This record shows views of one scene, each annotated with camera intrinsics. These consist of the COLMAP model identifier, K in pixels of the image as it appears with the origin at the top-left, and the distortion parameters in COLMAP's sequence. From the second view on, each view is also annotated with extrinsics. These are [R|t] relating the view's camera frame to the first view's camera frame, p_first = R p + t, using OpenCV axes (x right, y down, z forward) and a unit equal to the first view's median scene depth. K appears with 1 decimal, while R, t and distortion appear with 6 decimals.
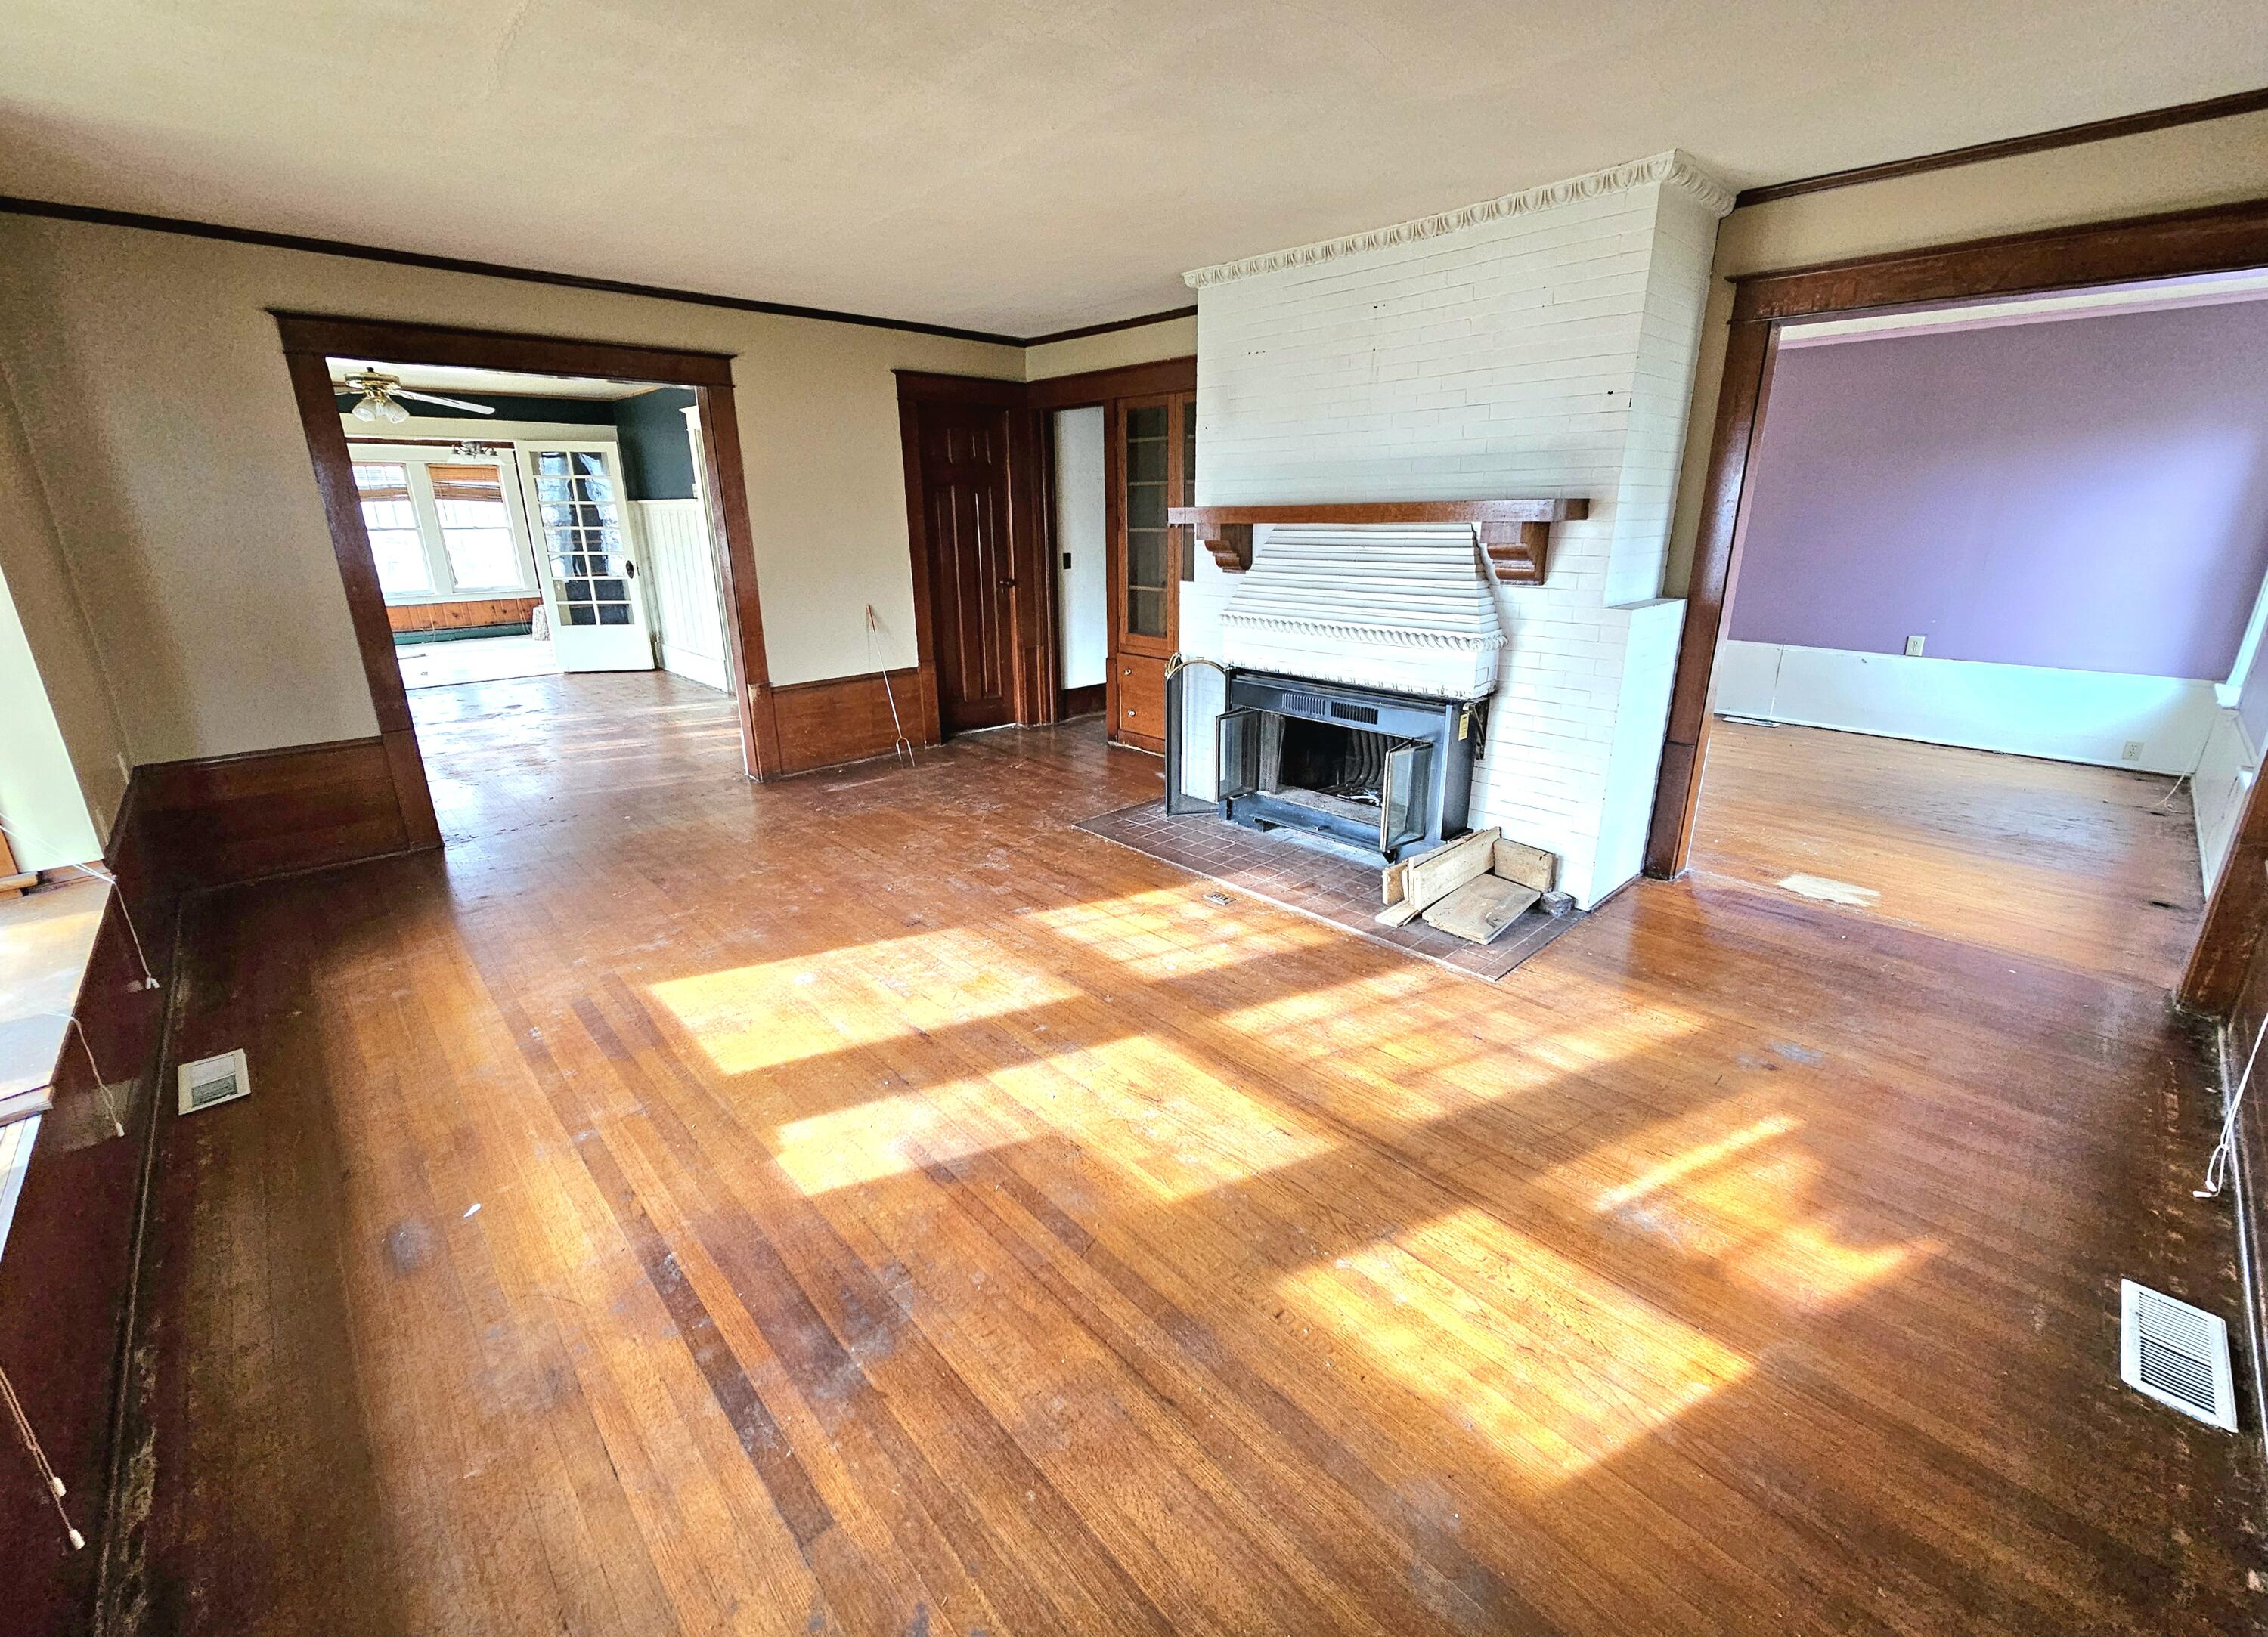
lens RADIAL K [[926.4, 0, 1136.9], [0, 926.4, 797.5], [0, 0, 1]] dist [0.003204, 0.000156]
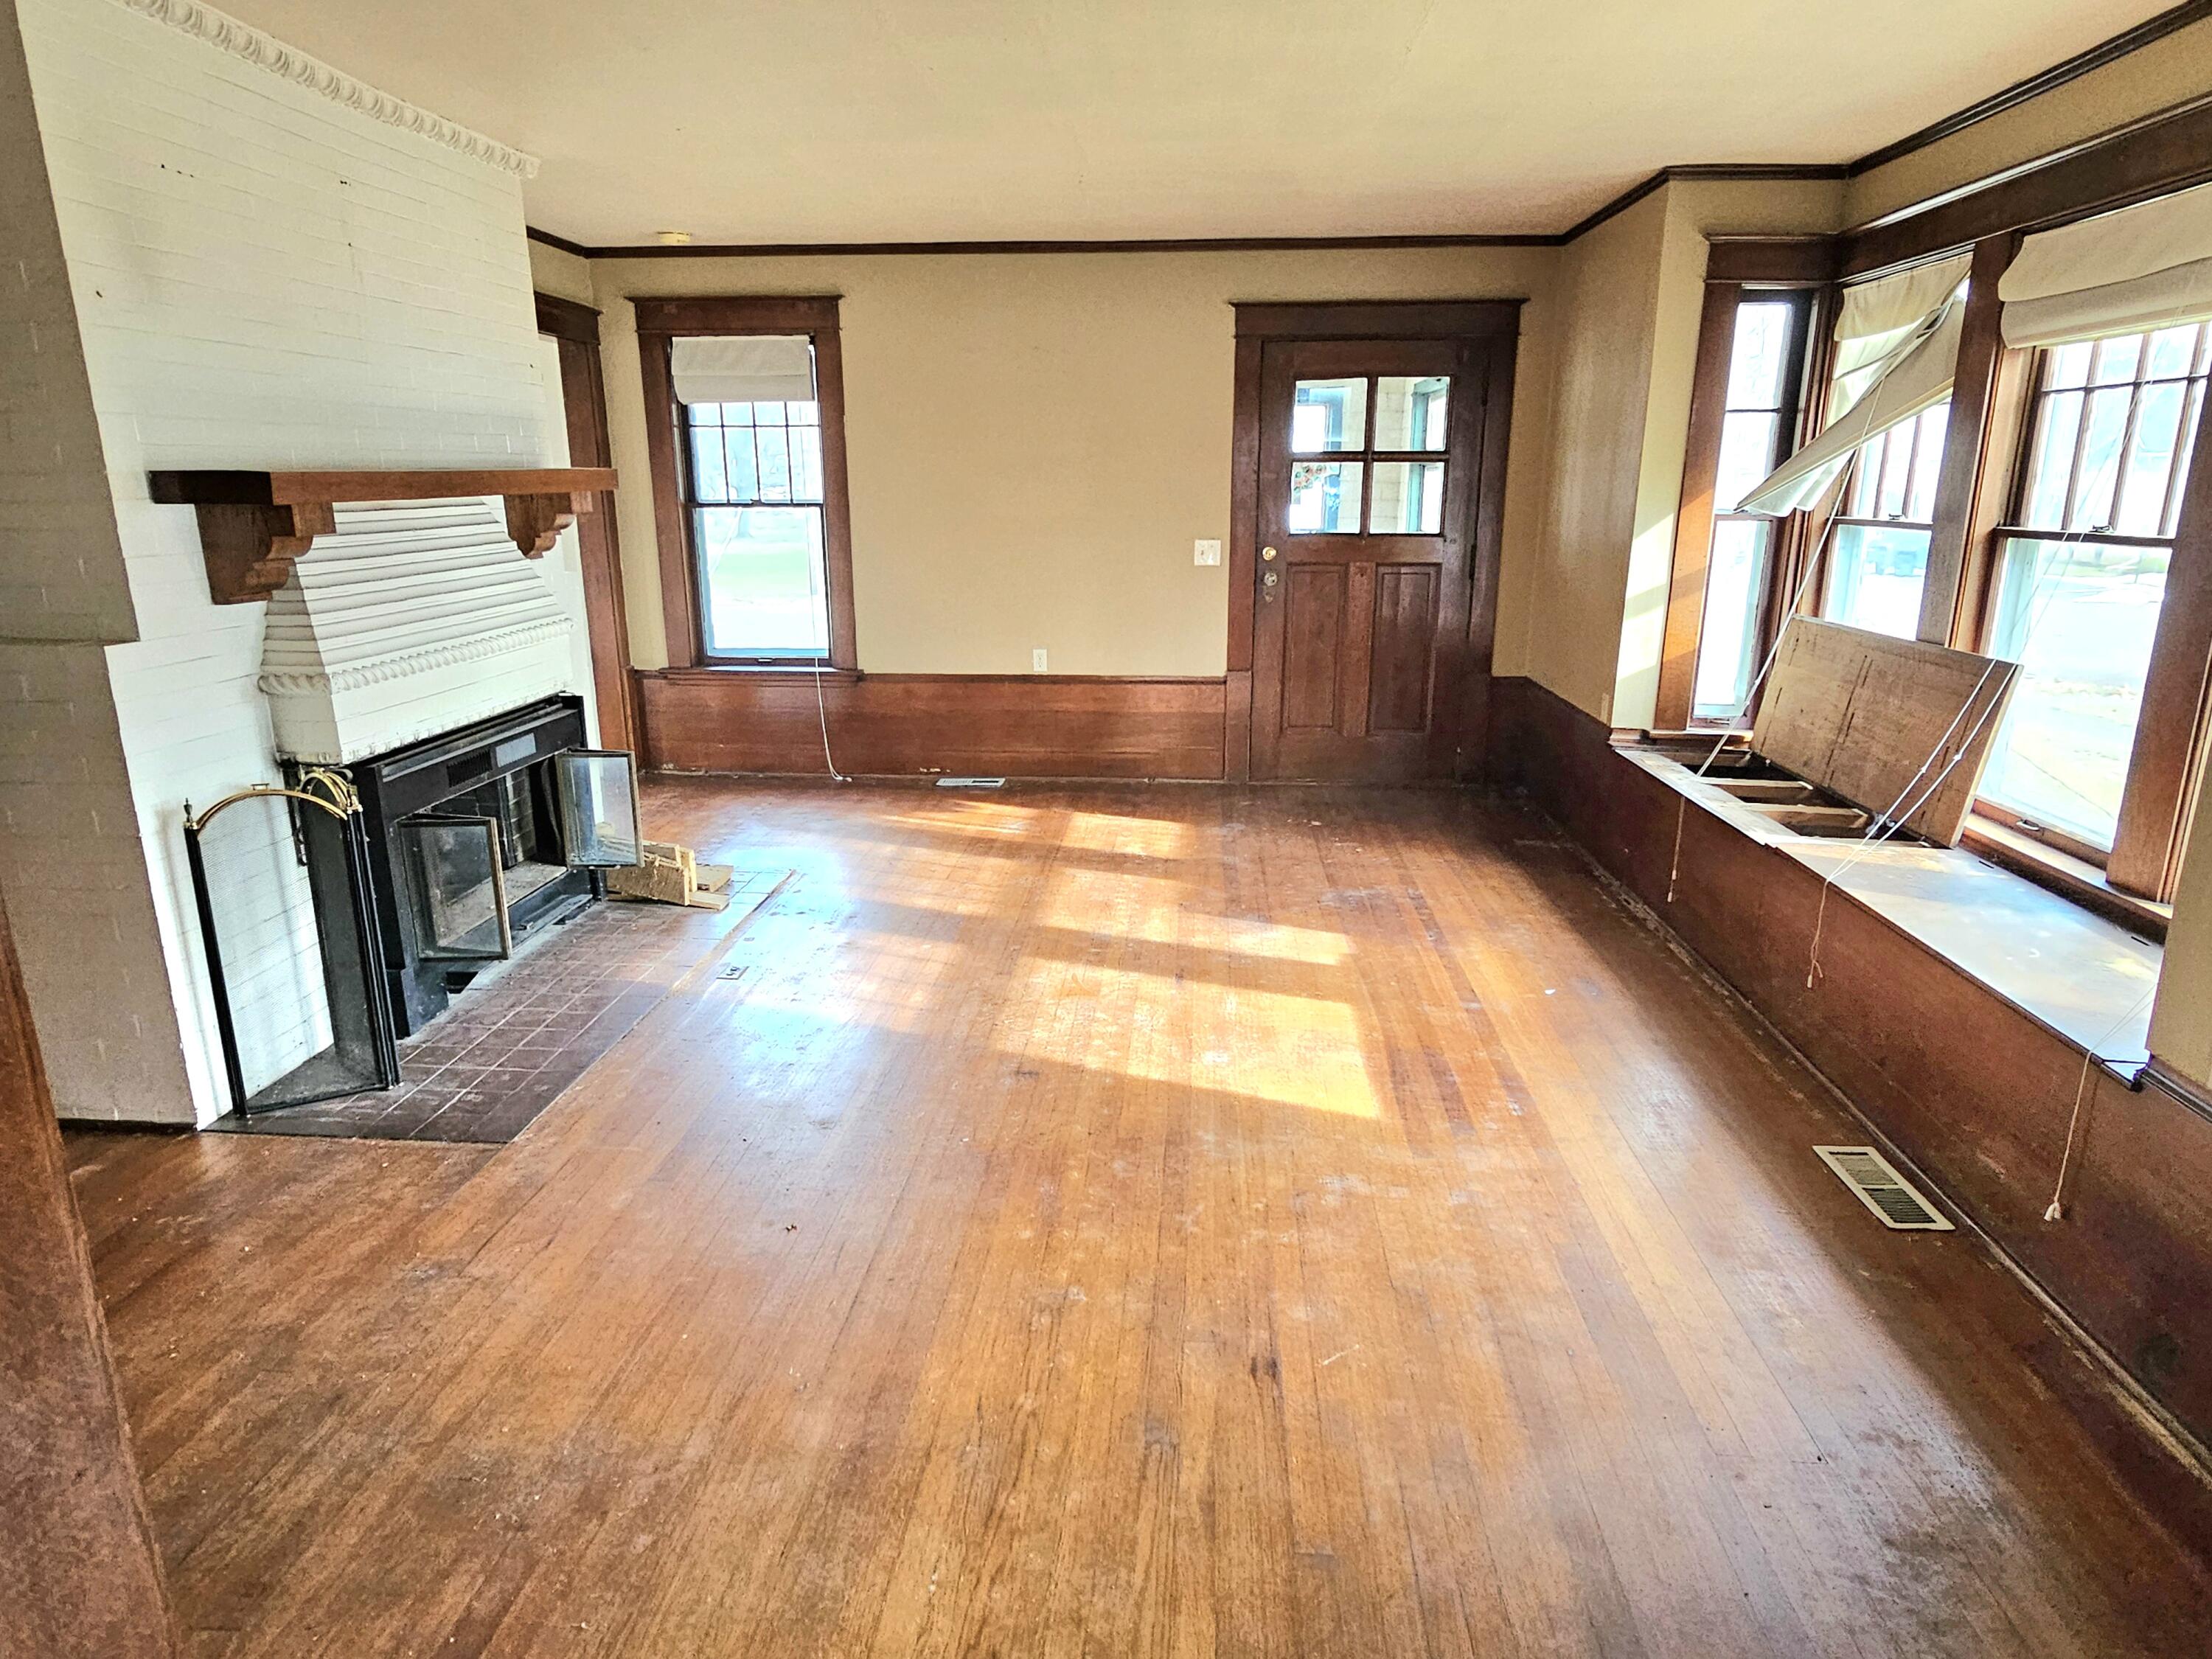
lens RADIAL K [[1289.3, 0, 1116.9], [0, 1289.3, 820.1], [0, 0, 1]] dist [0.006883, 0.001065]
pose [[-0.680747, -0.185062, 0.708756, -0.516691], [0.221850, 0.870034, 0.440255, -0.240931], [-0.698116, 0.456939, -0.551217, 0.776364]]
